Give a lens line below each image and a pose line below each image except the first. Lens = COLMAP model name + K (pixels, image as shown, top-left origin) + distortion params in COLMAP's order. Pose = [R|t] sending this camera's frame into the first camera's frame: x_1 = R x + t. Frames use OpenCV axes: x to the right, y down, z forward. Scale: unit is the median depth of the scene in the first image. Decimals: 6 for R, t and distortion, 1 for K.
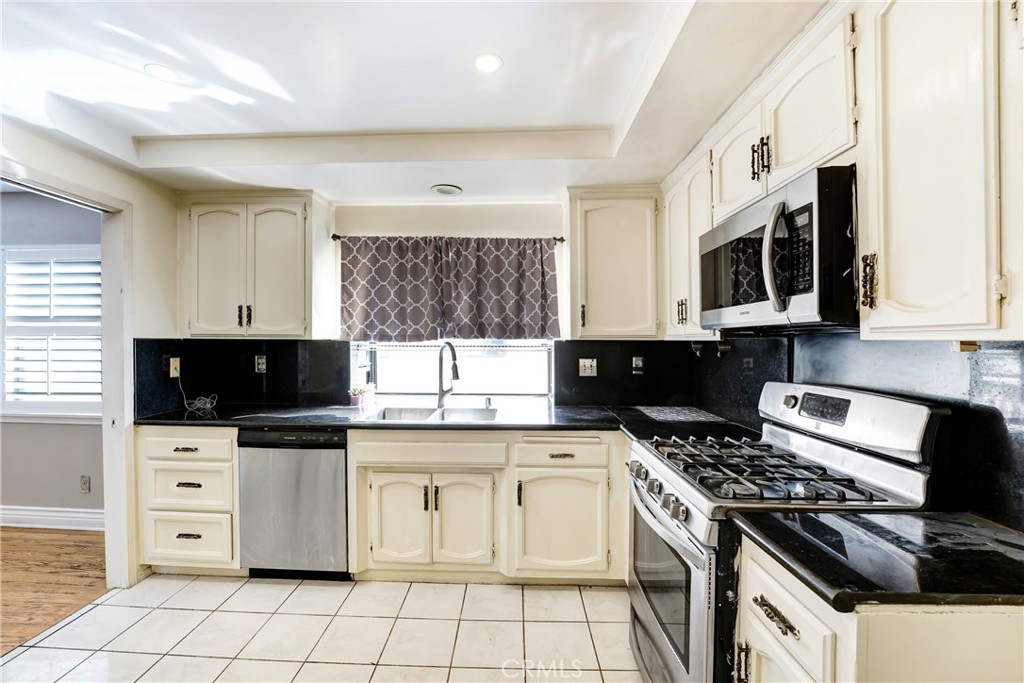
lens RADIAL K [[436.3, 0, 512.0], [0, 436.3, 341.5], [0, 0, 1]] dist [-0.028644, -0.000100]
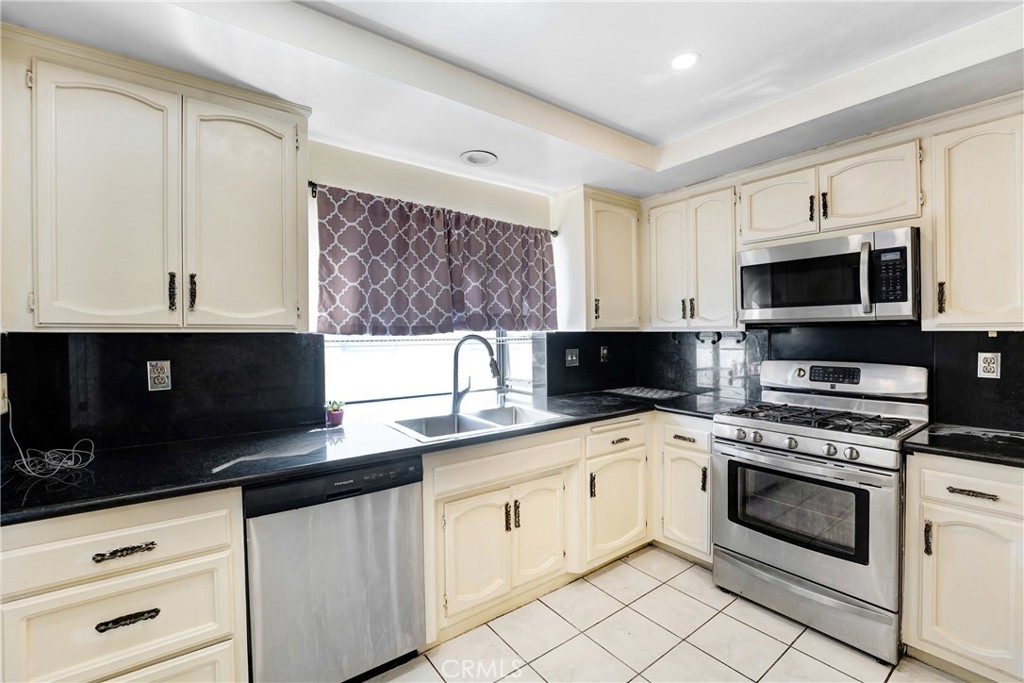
lens RADIAL K [[432.3, 0, 514.5], [0, 432.3, 334.1], [0, 0, 1]] dist [-0.026419, -0.000022]
pose [[0.779330, -0.007491, 0.626569, -0.596413], [0.006370, 0.999972, 0.004032, -0.002888], [-0.626581, 0.000849, 0.779356, 0.274481]]
